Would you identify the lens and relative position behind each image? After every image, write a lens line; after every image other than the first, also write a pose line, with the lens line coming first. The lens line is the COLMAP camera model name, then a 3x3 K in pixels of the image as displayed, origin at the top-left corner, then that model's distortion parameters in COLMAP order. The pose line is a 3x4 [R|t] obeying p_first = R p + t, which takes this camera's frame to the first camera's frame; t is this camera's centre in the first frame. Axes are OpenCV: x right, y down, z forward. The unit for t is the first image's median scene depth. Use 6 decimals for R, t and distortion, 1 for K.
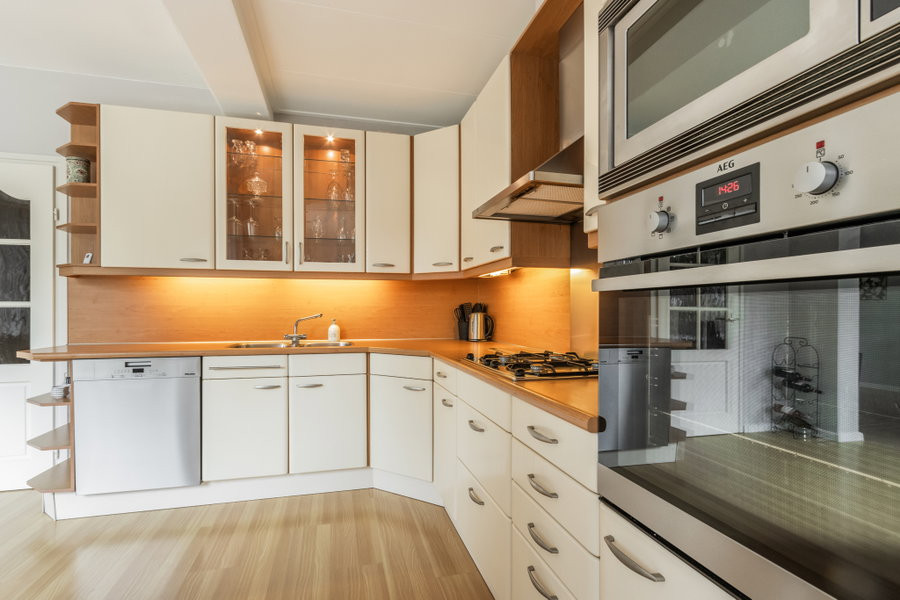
lens RADIAL K [[423.6, 0, 444.6], [0, 423.6, 311.1], [0, 0, 1]] dist [0.005313, 0.000687]
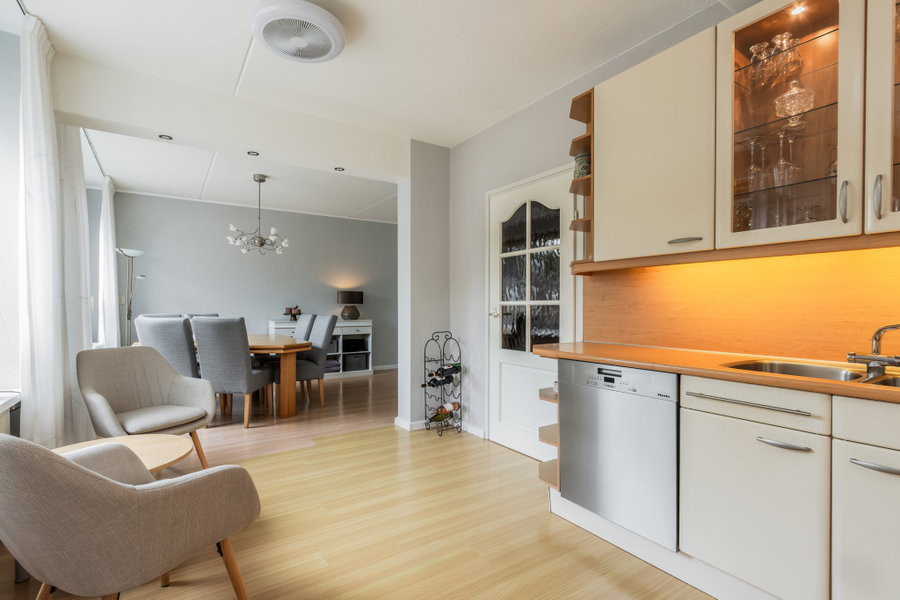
lens RADIAL K [[423.6, 0, 444.6], [0, 423.6, 311.1], [0, 0, 1]] dist [0.005313, 0.000687]
pose [[0.309885, 0.010437, -0.950717, -0.019188], [-0.001048, 0.999943, 0.010636, -0.004781], [0.950773, -0.002299, 0.309878, 0.369657]]
